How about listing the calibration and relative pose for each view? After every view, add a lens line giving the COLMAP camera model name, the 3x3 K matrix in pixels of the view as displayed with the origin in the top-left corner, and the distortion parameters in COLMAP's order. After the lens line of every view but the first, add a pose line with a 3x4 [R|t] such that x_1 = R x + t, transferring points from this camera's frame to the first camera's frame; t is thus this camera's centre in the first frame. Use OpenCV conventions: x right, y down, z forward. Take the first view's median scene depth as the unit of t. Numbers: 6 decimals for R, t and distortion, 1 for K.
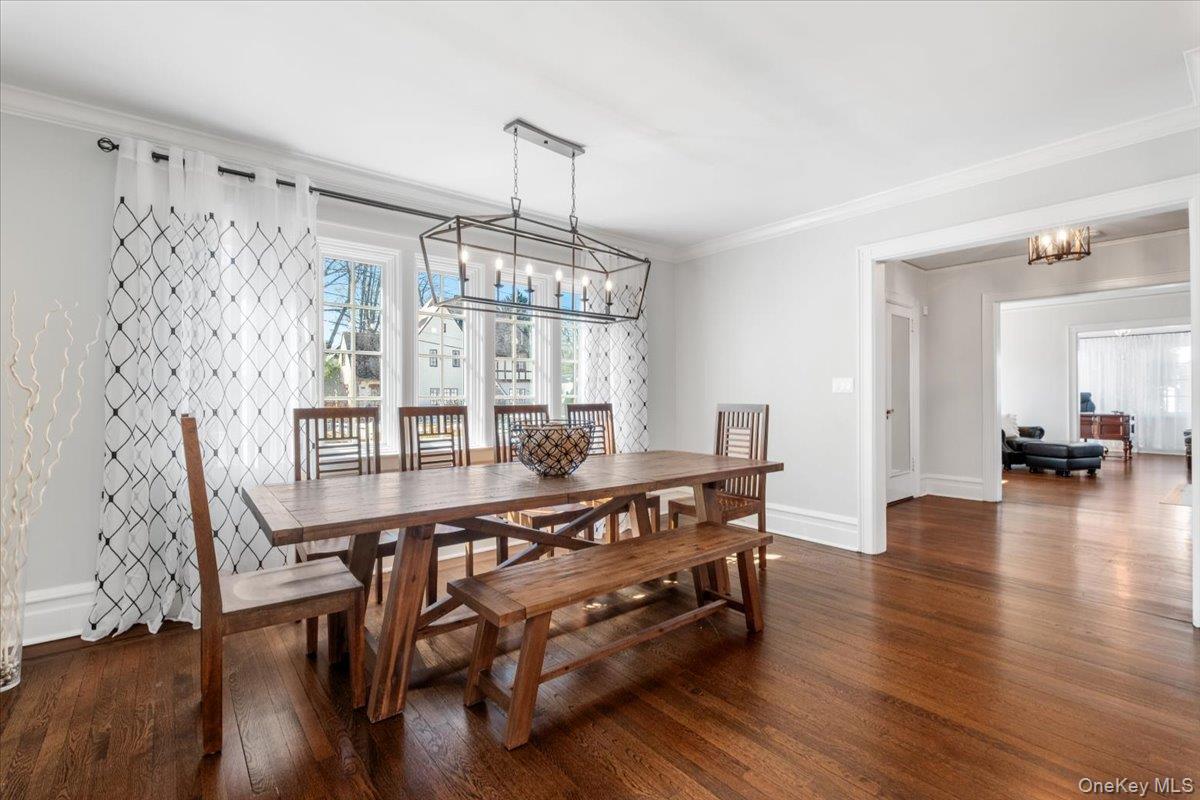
lens RADIAL K [[528.2, 0, 607.5], [0, 528.2, 398.2], [0, 0, 1]] dist [-0.022602, -0.000421]
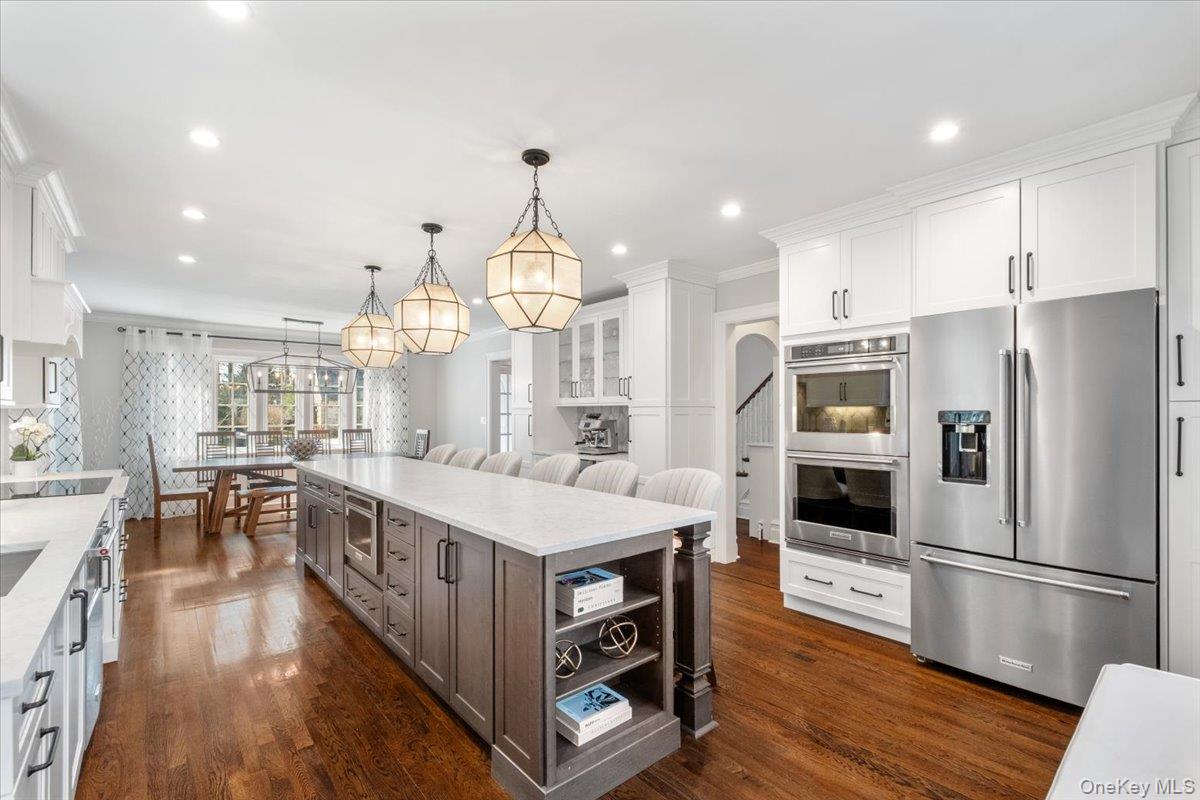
lens RADIAL K [[528.2, 0, 601.4], [0, 528.2, 409.2], [0, 0, 1]] dist [-0.022602, -0.000421]
pose [[0.999890, 0.000836, 0.014815, 1.181527], [-0.000629, 0.999903, -0.013921, -0.052036], [-0.014825, 0.013910, 0.999793, -1.376304]]
